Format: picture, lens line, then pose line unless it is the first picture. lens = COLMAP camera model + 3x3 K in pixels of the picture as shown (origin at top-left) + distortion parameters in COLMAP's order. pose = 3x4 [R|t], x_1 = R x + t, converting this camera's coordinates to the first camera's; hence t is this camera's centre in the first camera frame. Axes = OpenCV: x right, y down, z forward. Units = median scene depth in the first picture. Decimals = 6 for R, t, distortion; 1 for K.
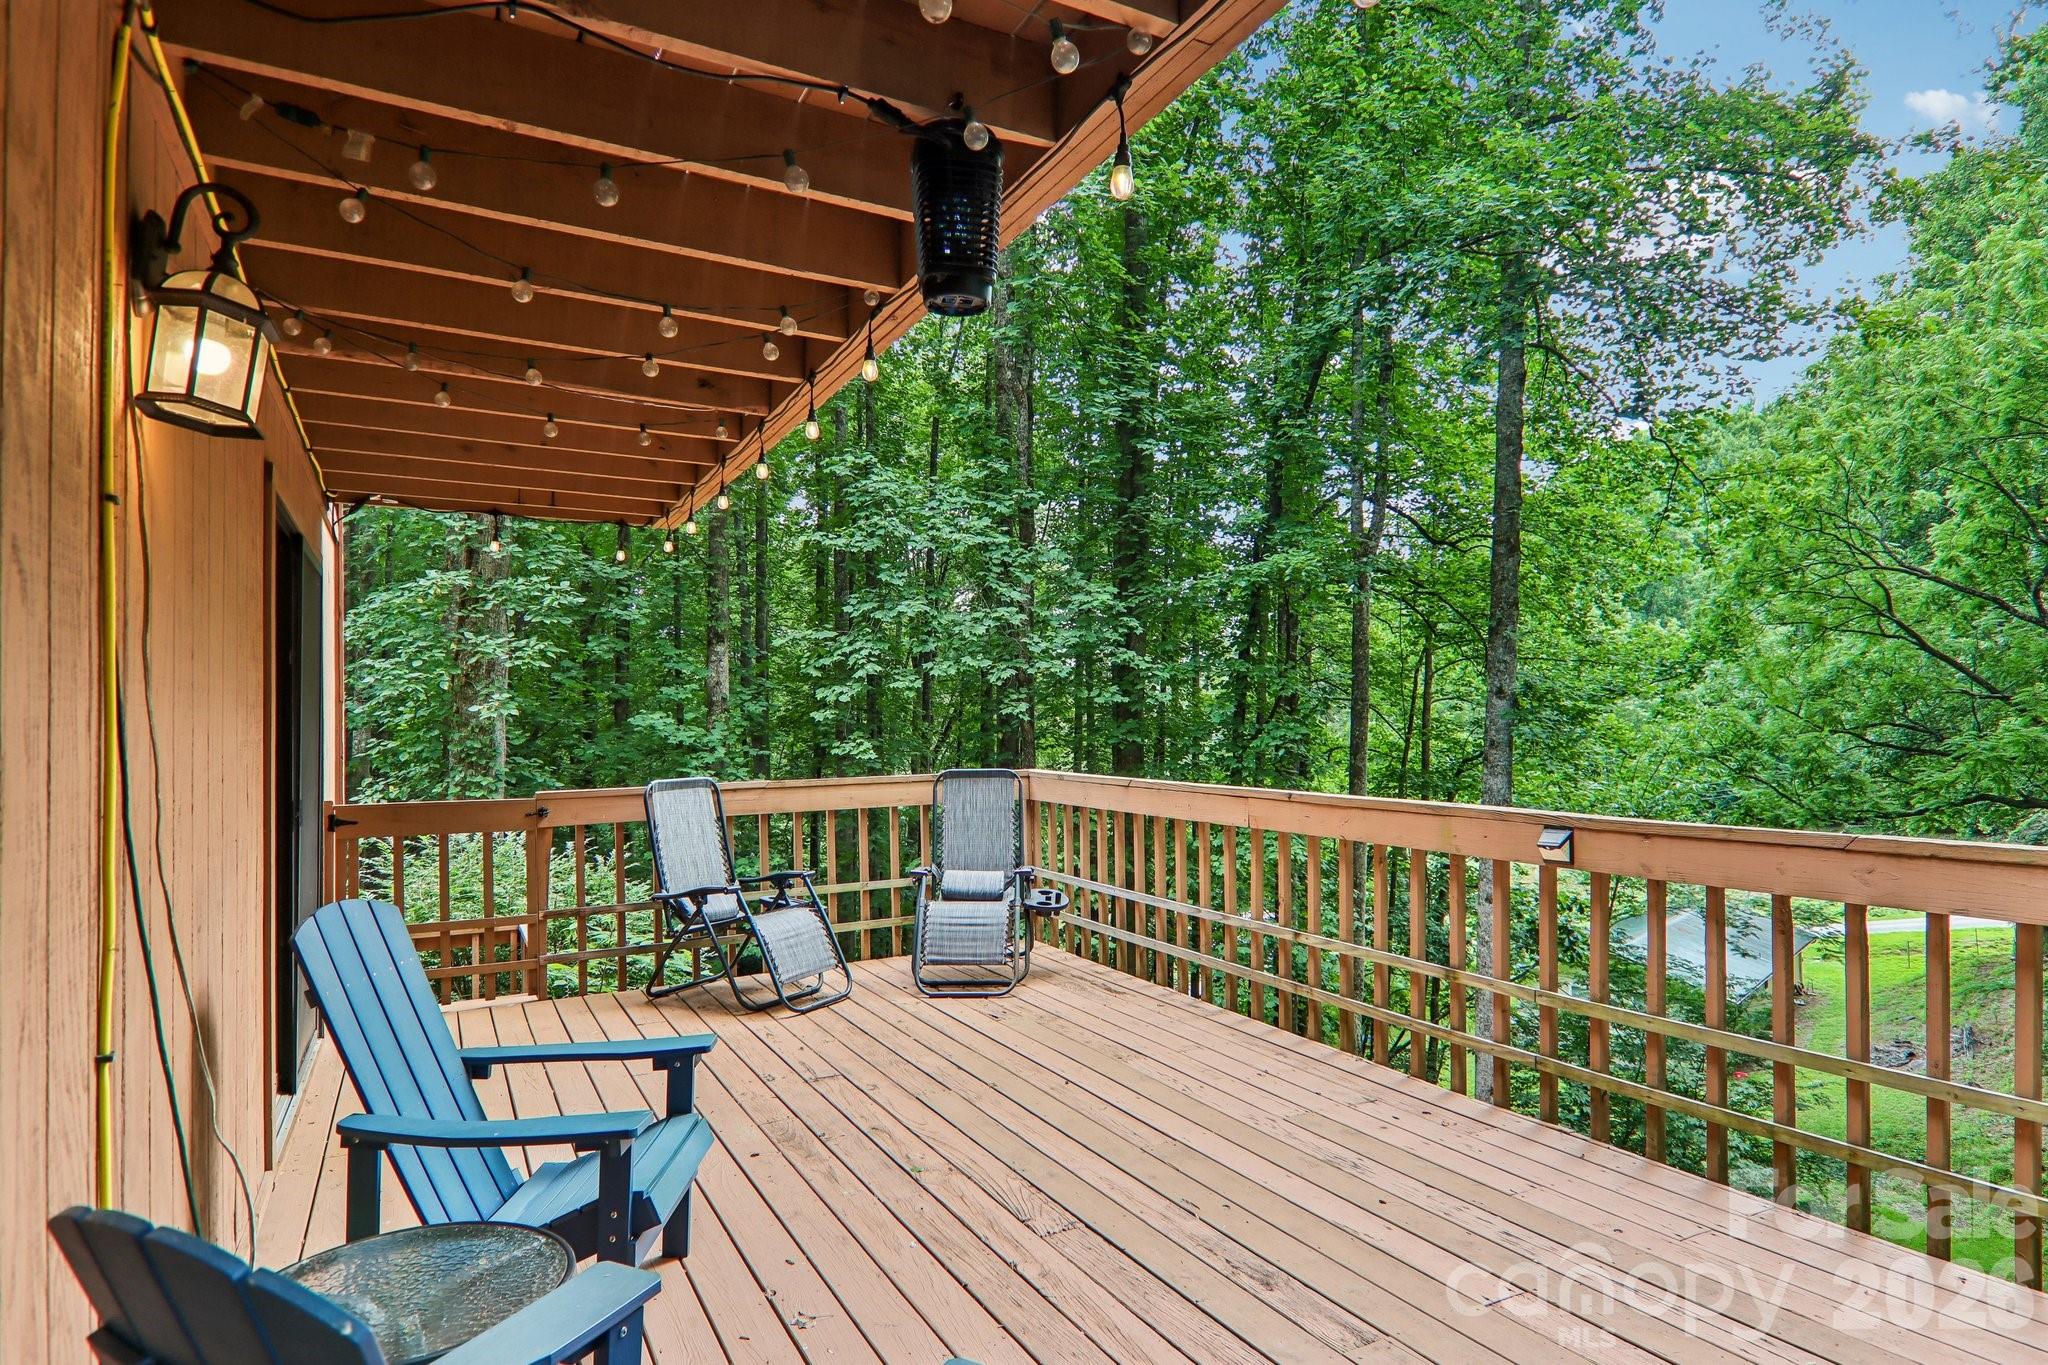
lens RADIAL K [[1138.7, 0, 1024.8], [0, 1138.7, 722.1], [0, 0, 1]] dist [0.005123, -0.021003]
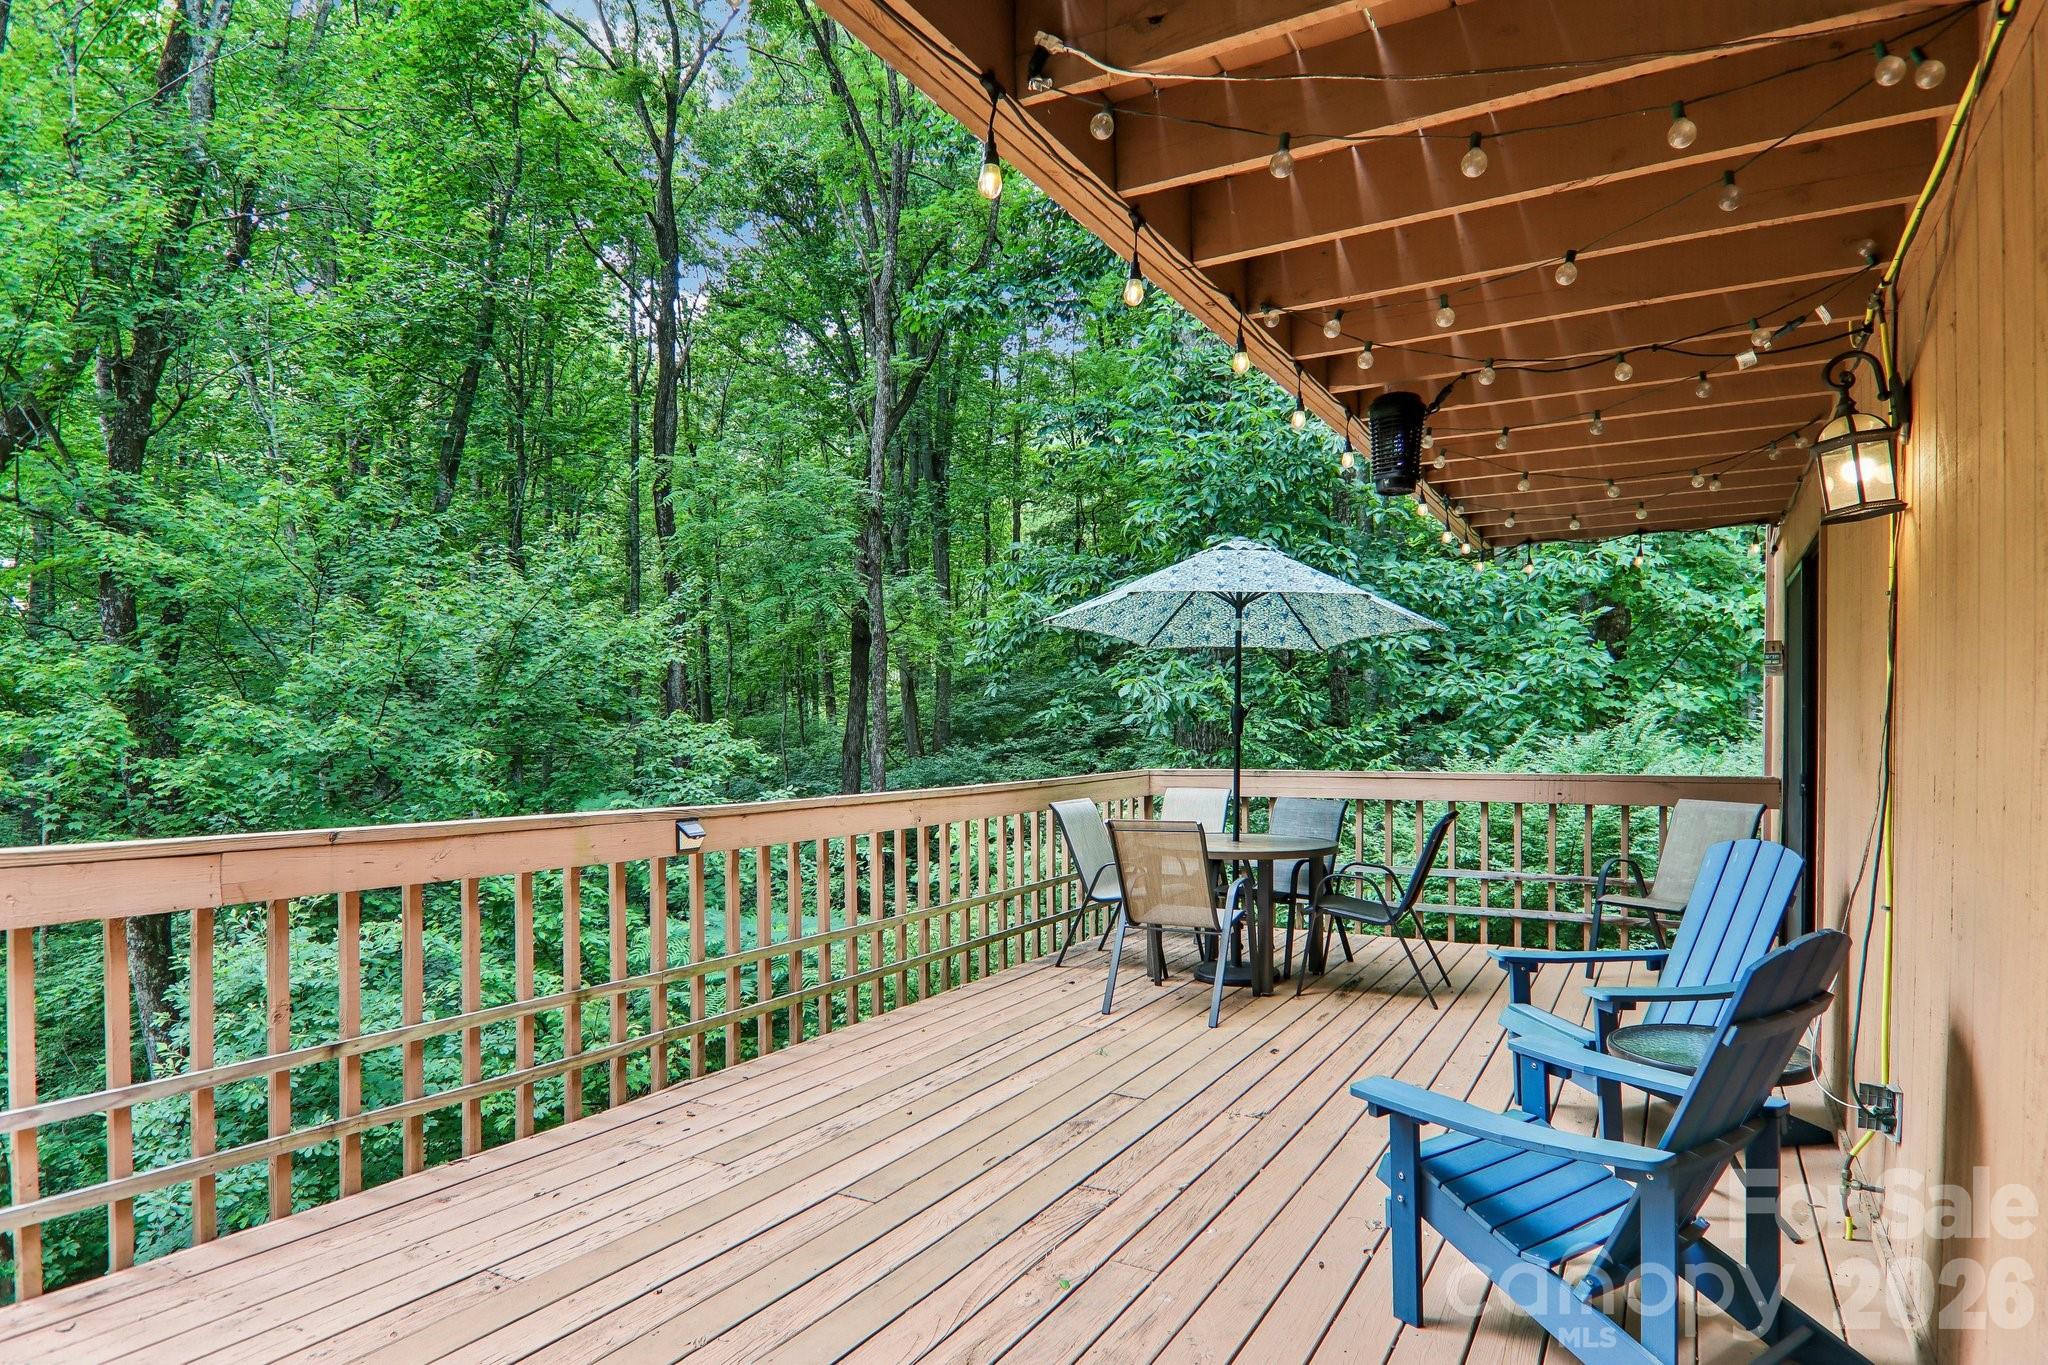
lens RADIAL K [[1138.7, 0, 1024.8], [0, 1138.7, 722.1], [0, 0, 1]] dist [0.005123, -0.021003]
pose [[-0.523834, 0.008599, 0.851777, -1.326308], [-0.002965, 0.999925, -0.011918, 0.007664], [-0.851815, -0.008768, -0.523769, 2.494206]]
